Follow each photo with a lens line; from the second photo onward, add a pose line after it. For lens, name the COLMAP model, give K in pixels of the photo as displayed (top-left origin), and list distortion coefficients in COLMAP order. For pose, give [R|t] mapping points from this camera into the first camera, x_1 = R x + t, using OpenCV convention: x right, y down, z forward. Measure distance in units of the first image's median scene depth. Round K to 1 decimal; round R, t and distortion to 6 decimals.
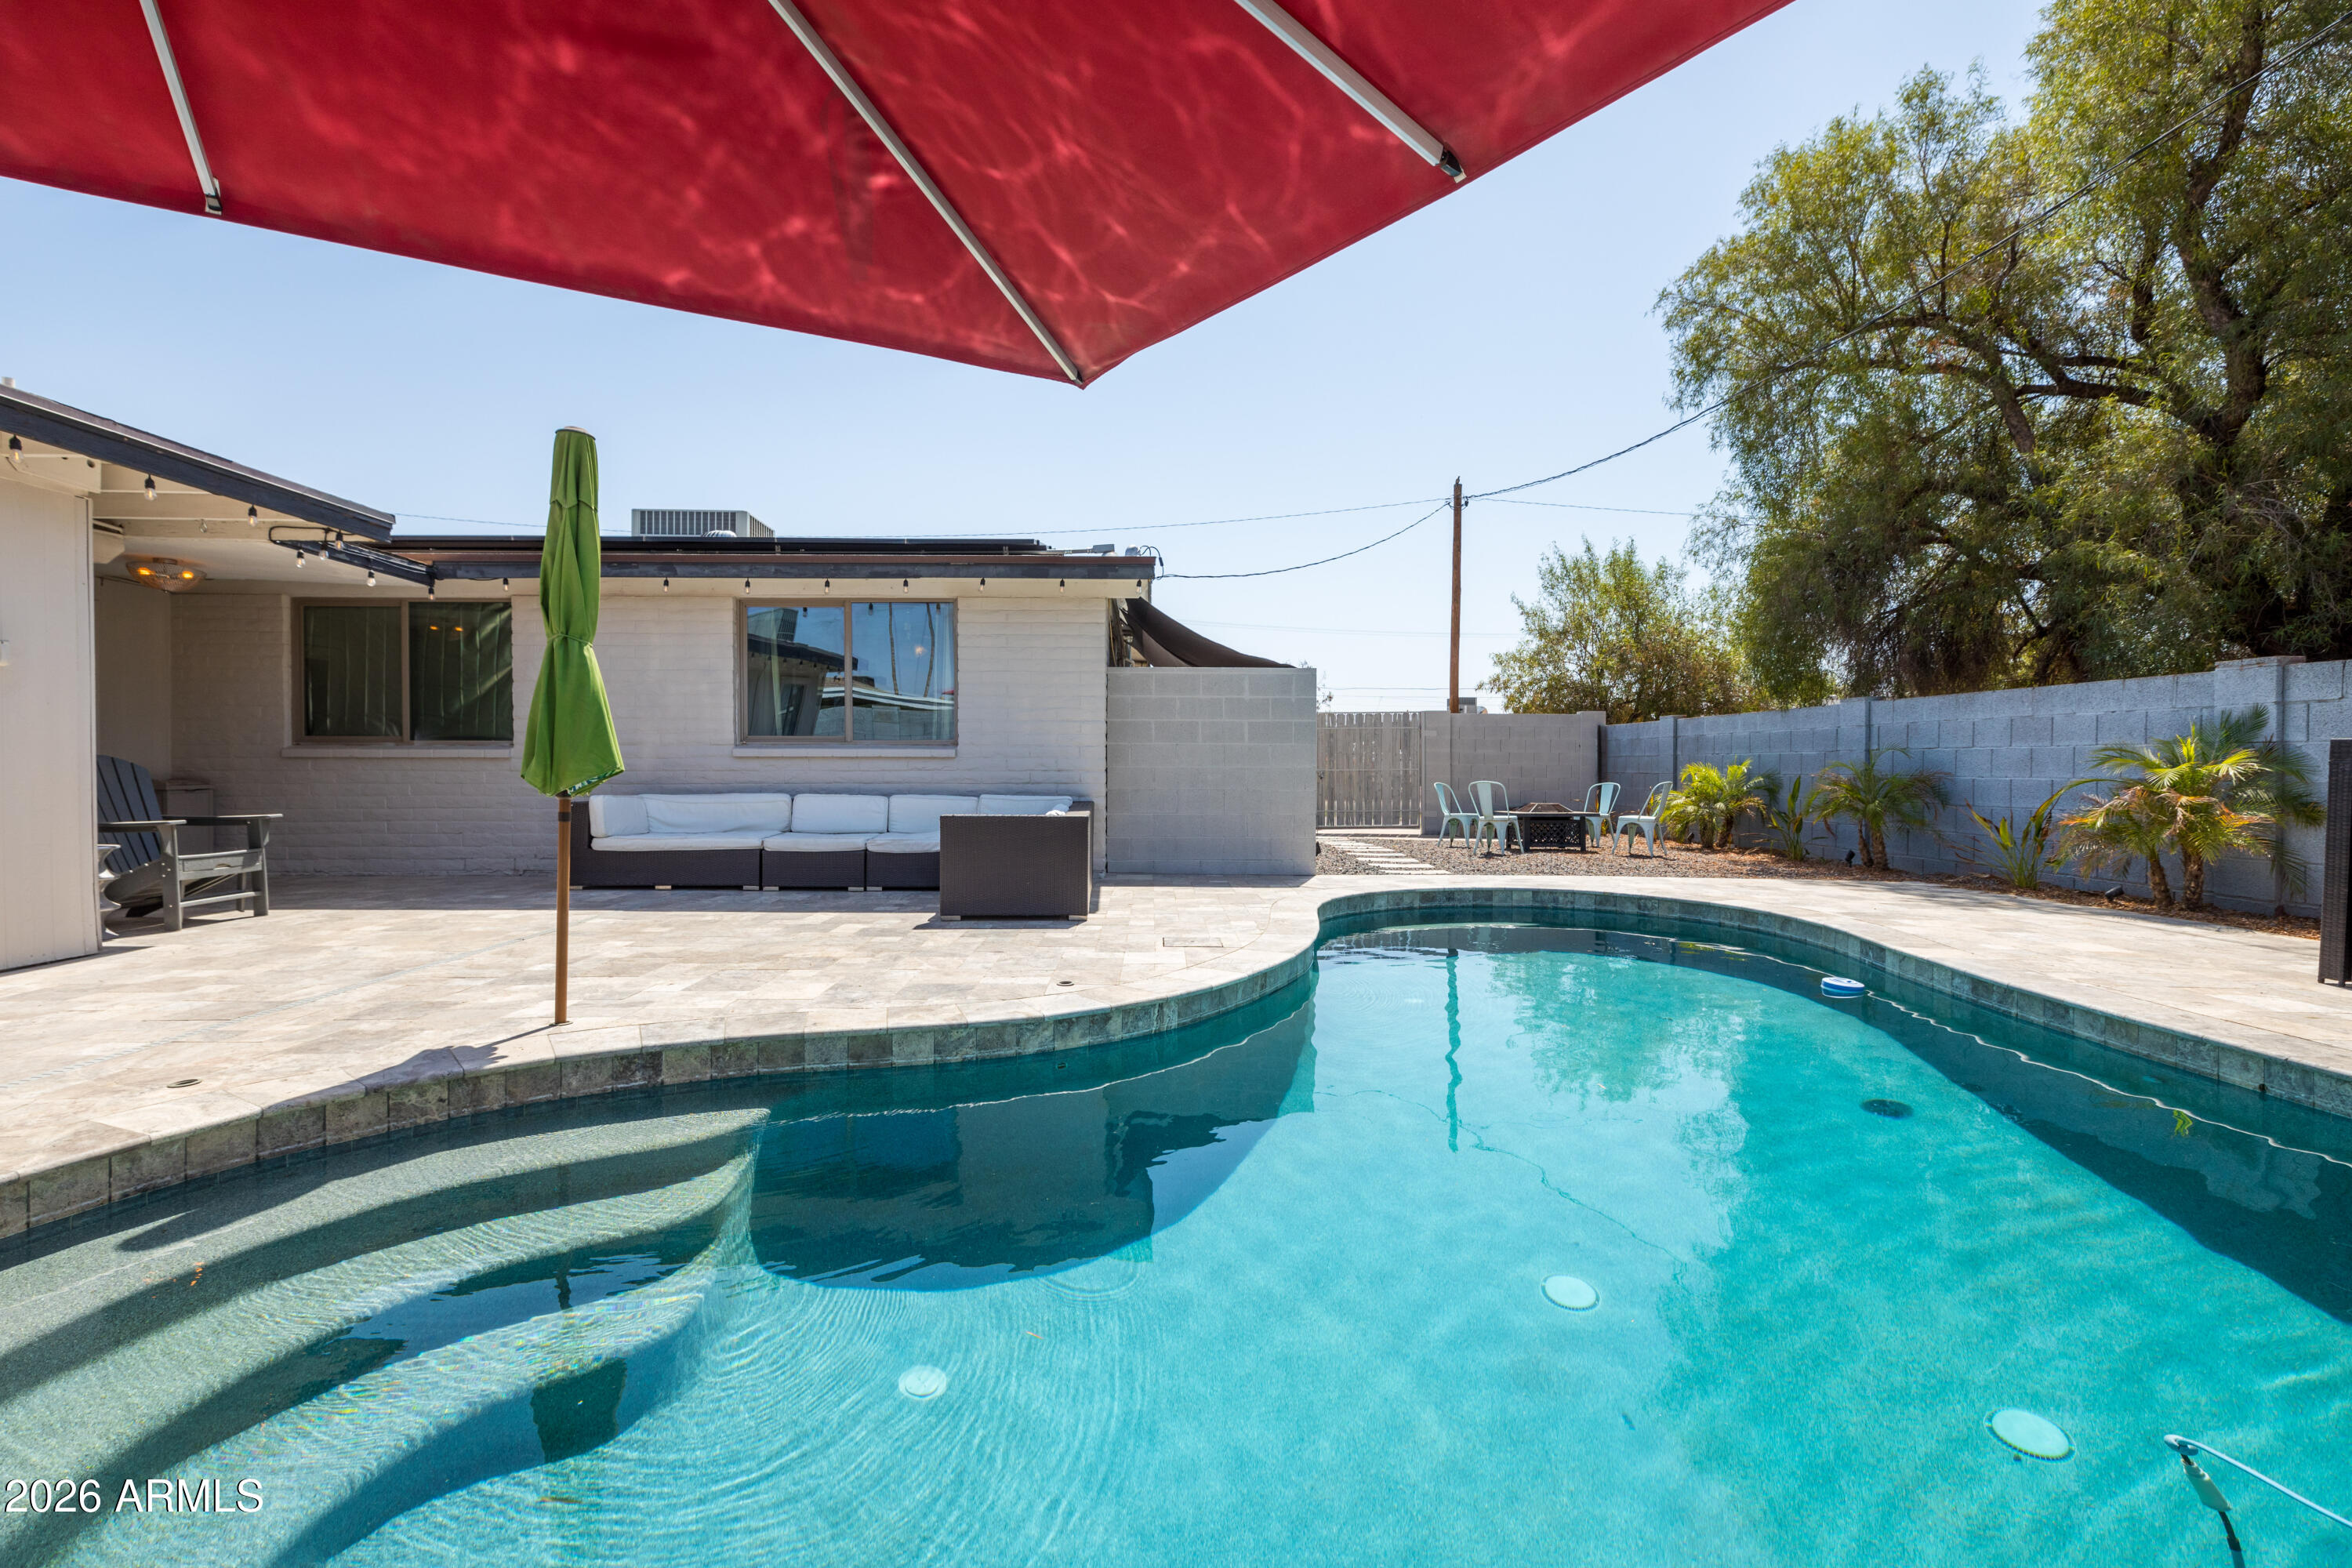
lens RADIAL K [[1067.6, 0, 1168.0], [0, 1067.6, 785.8], [0, 0, 1]] dist [0.003231, 0.000380]
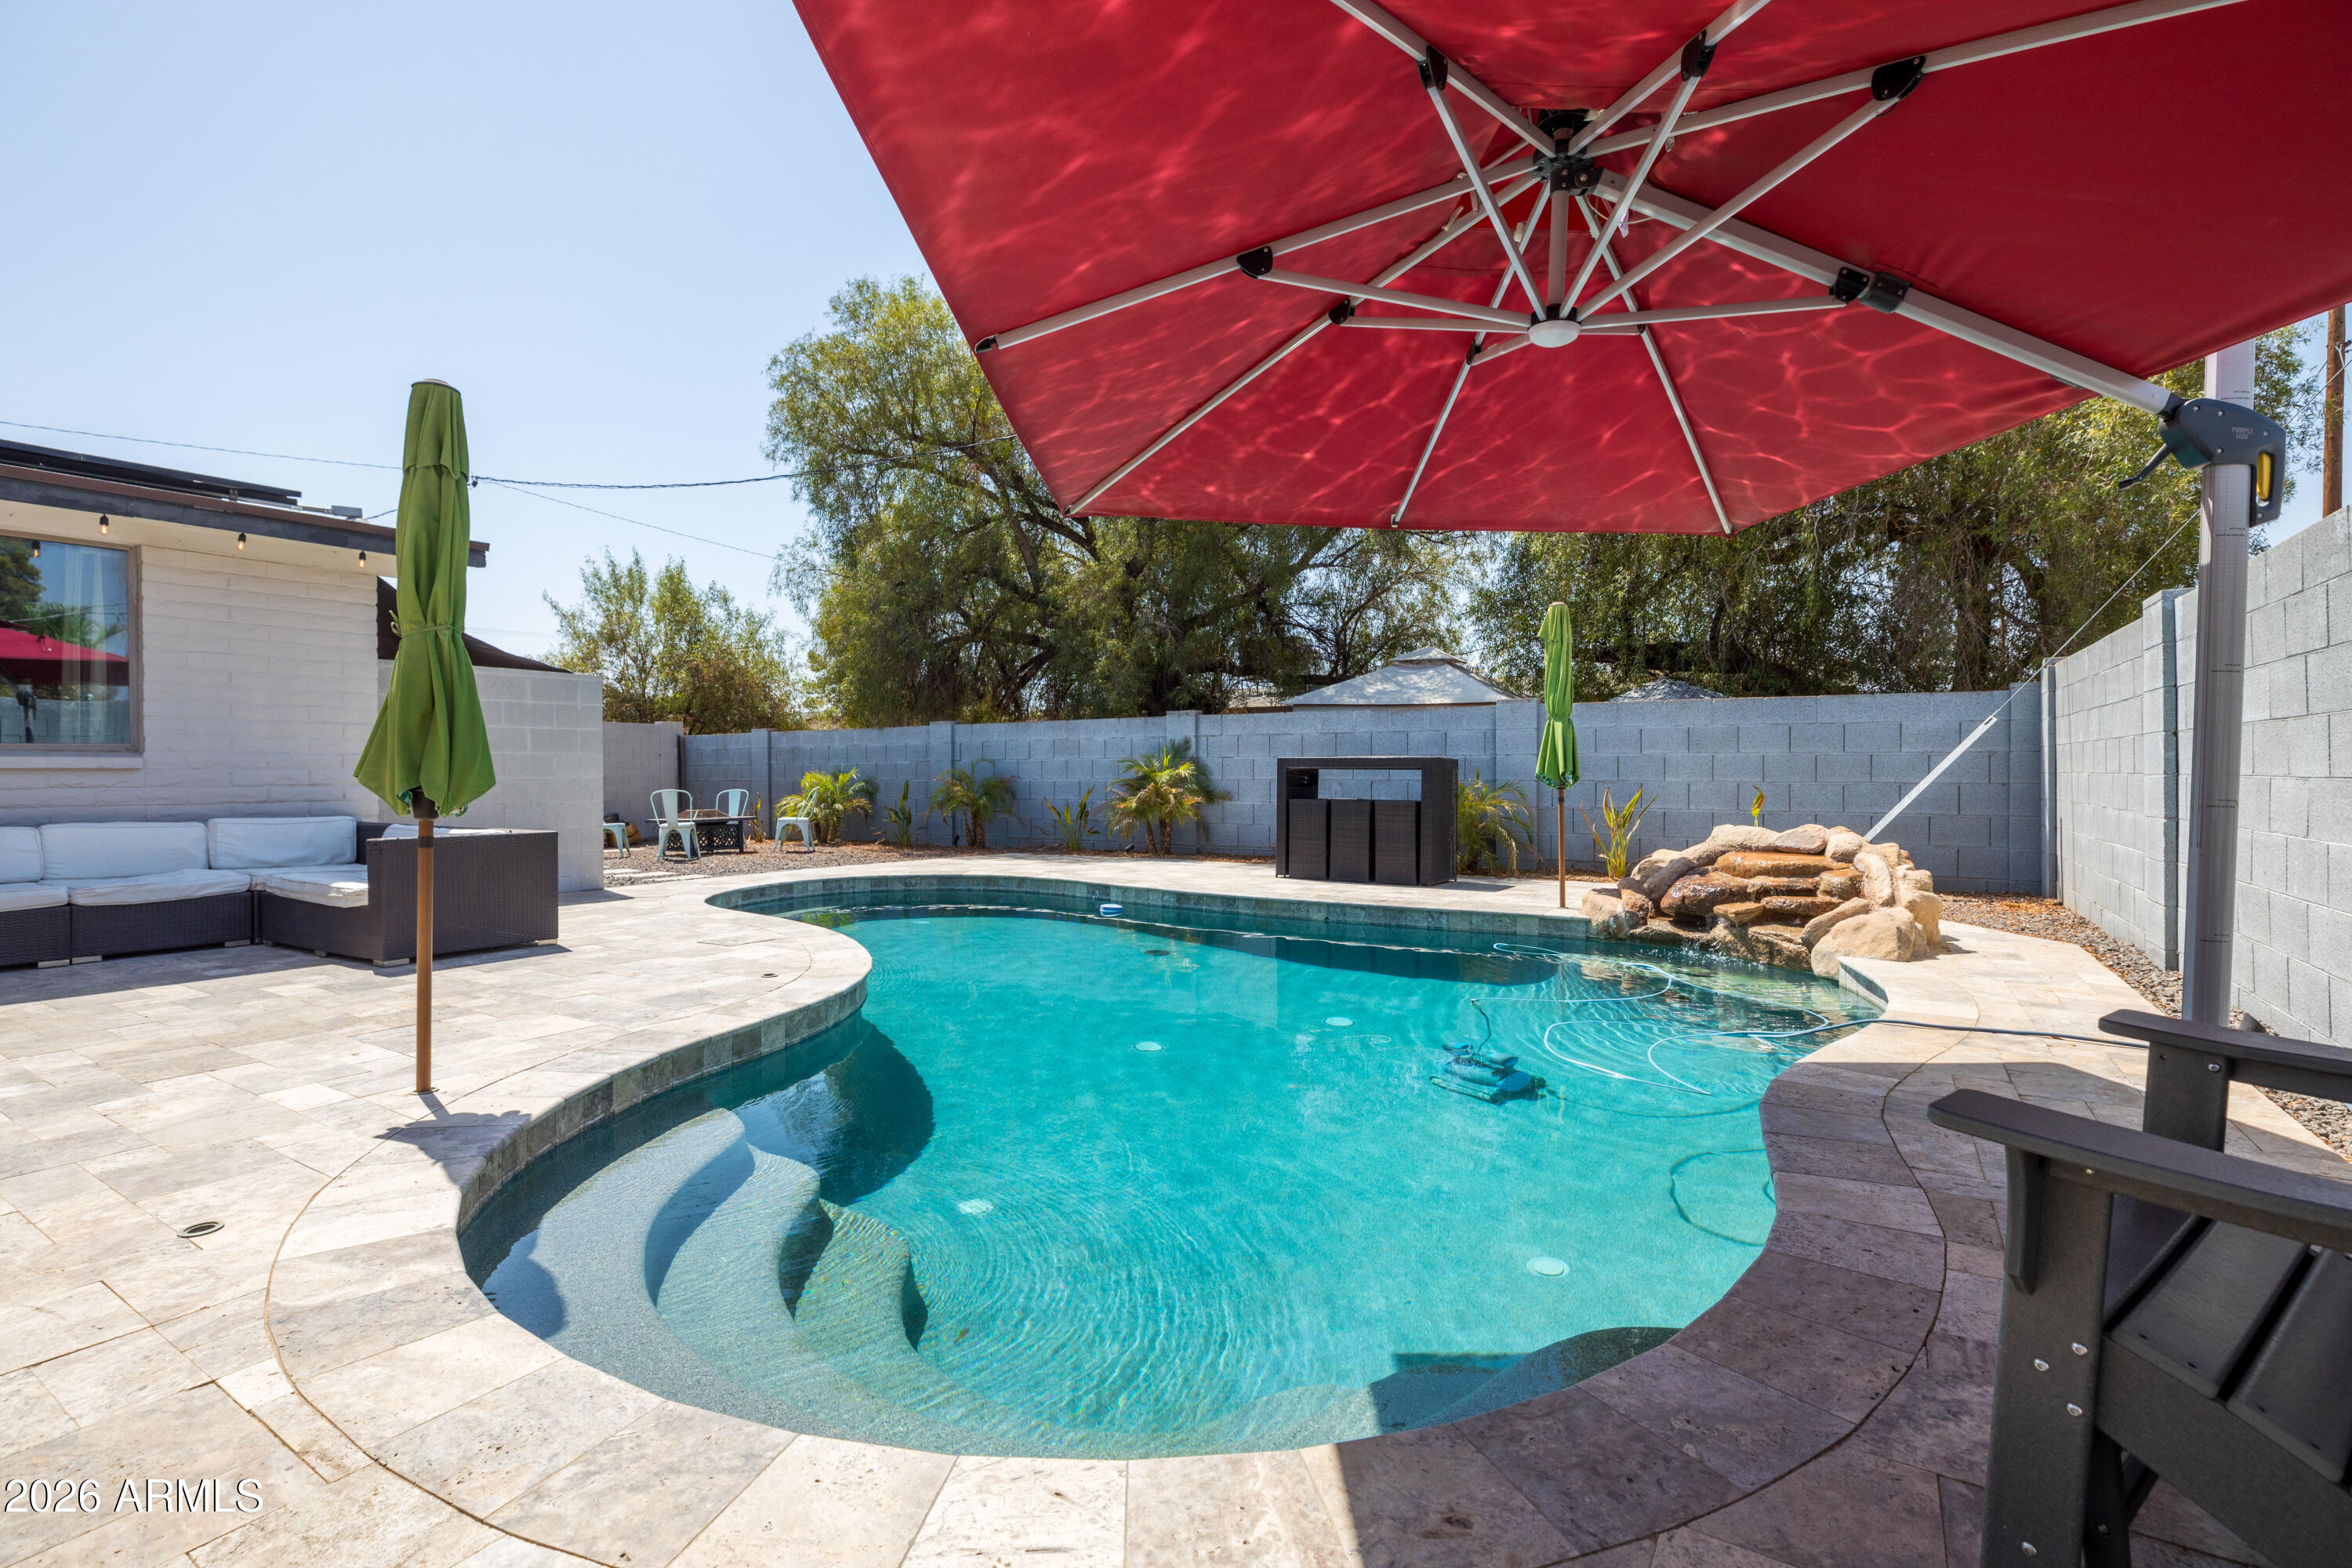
lens RADIAL K [[1096.4, 0, 1184.5], [0, 1096.4, 775.2], [0, 0, 1]] dist [-0.000103, 0.000140]
pose [[0.537016, -0.008580, 0.843528, -0.458004], [0.022841, 0.999730, -0.004373, -0.003022], [-0.843262, 0.021616, 0.537067, 0.018145]]
